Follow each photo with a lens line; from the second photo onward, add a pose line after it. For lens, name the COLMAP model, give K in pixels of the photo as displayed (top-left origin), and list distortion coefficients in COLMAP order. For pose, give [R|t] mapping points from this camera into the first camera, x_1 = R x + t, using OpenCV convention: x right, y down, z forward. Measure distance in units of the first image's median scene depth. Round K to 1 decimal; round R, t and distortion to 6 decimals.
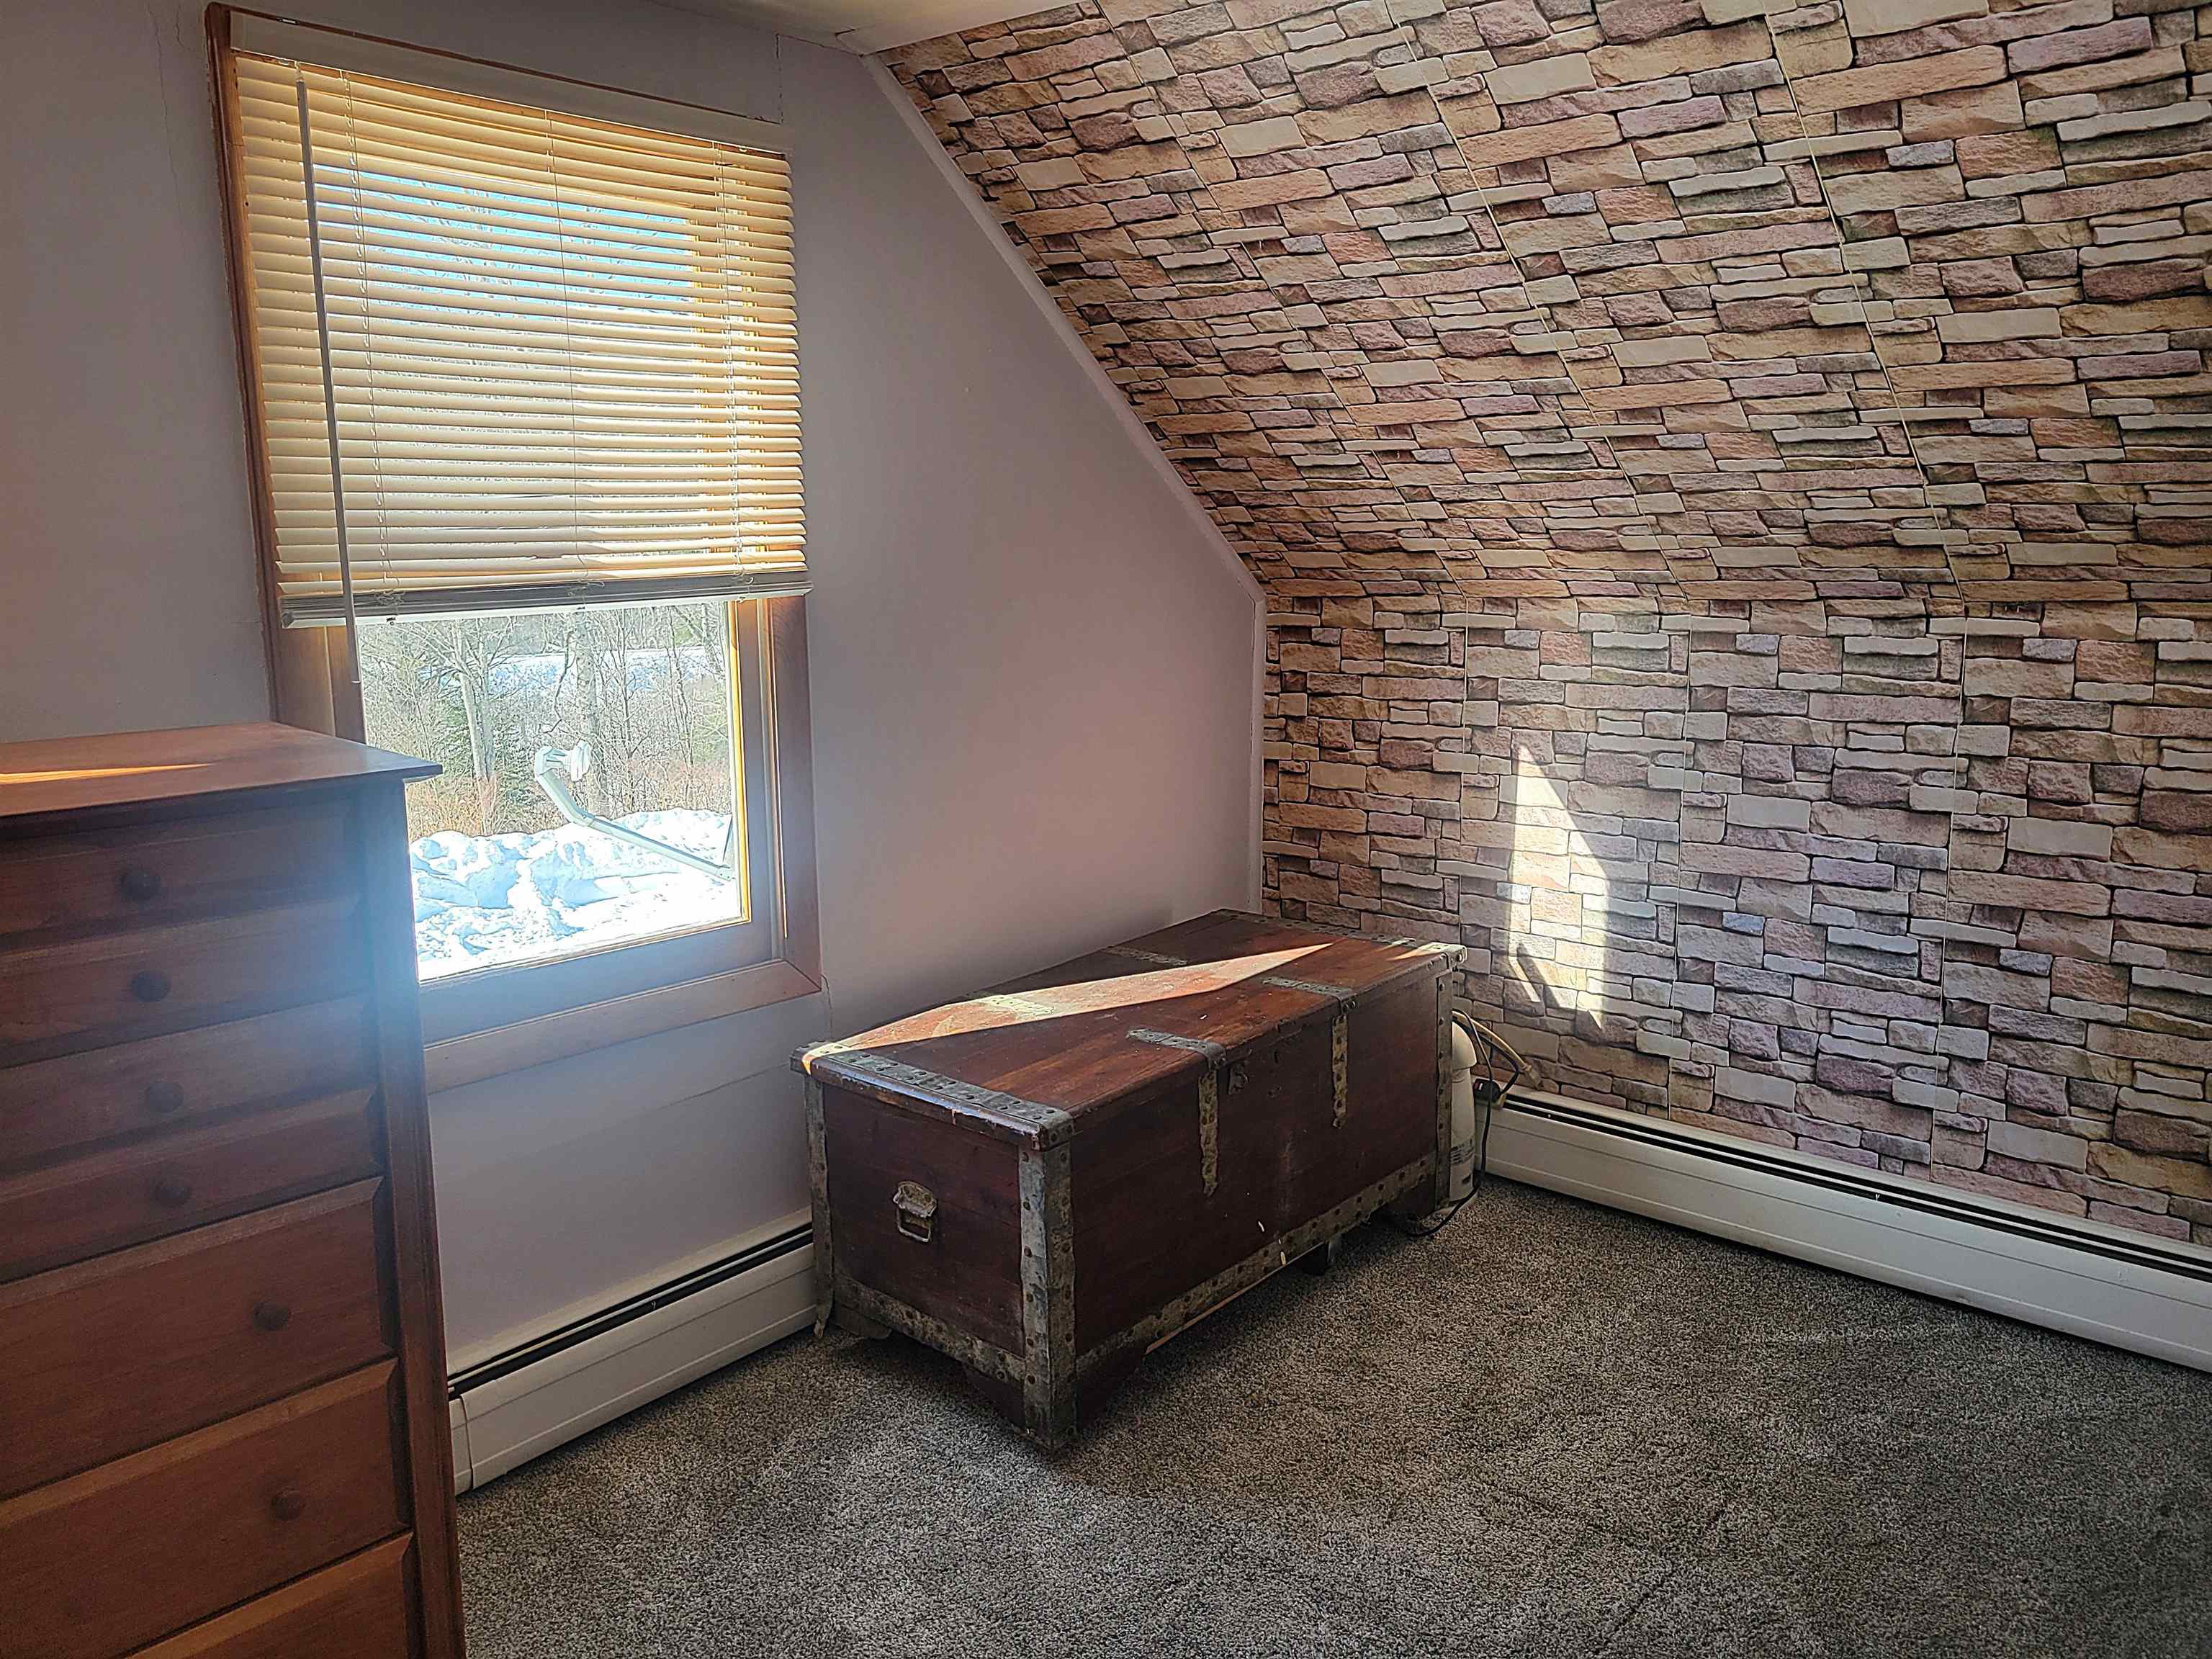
lens RADIAL K [[1646.1, 0, 1104.5], [0, 1646.1, 815.0], [0, 0, 1]] dist [0.040144, -0.010816]
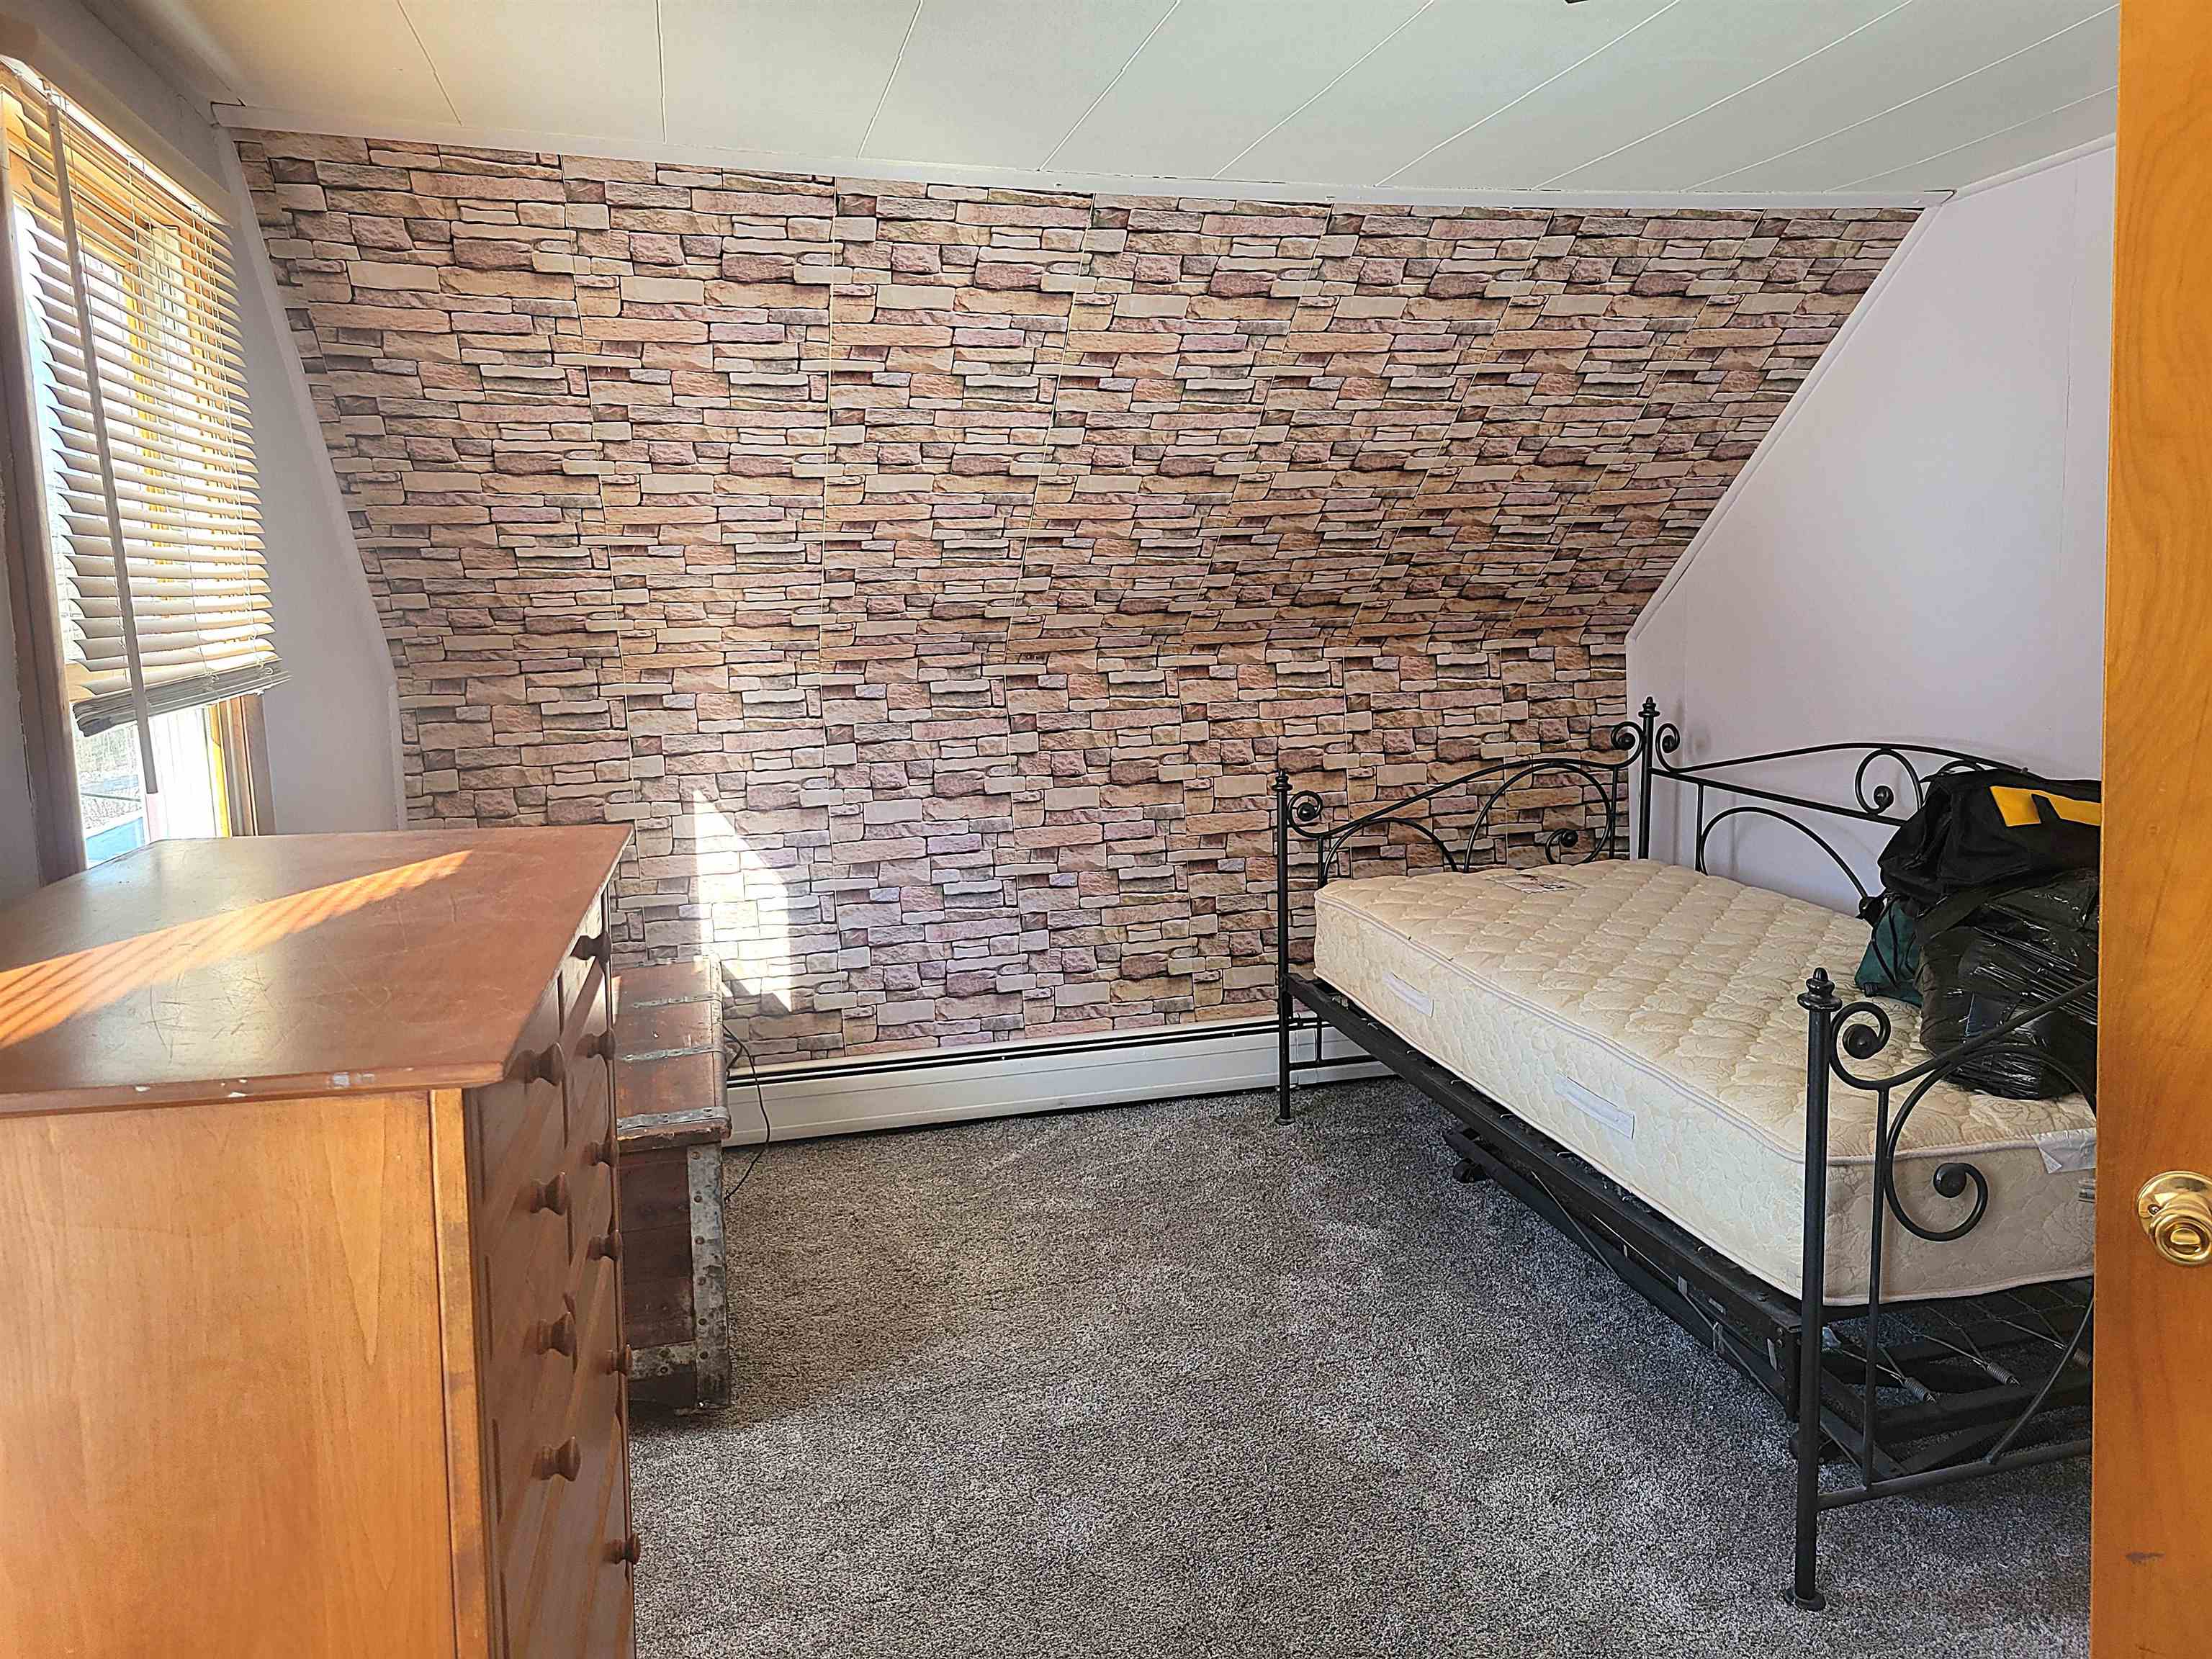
lens RADIAL K [[1646.1, 0, 1116.8], [0, 1646.1, 829.5], [0, 0, 1]] dist [0.040144, -0.010816]
pose [[0.551974, -0.123470, 0.824669, -0.637086], [0.162310, 0.985970, 0.038982, -0.010226], [-0.817912, 0.112335, 0.564270, 0.070612]]
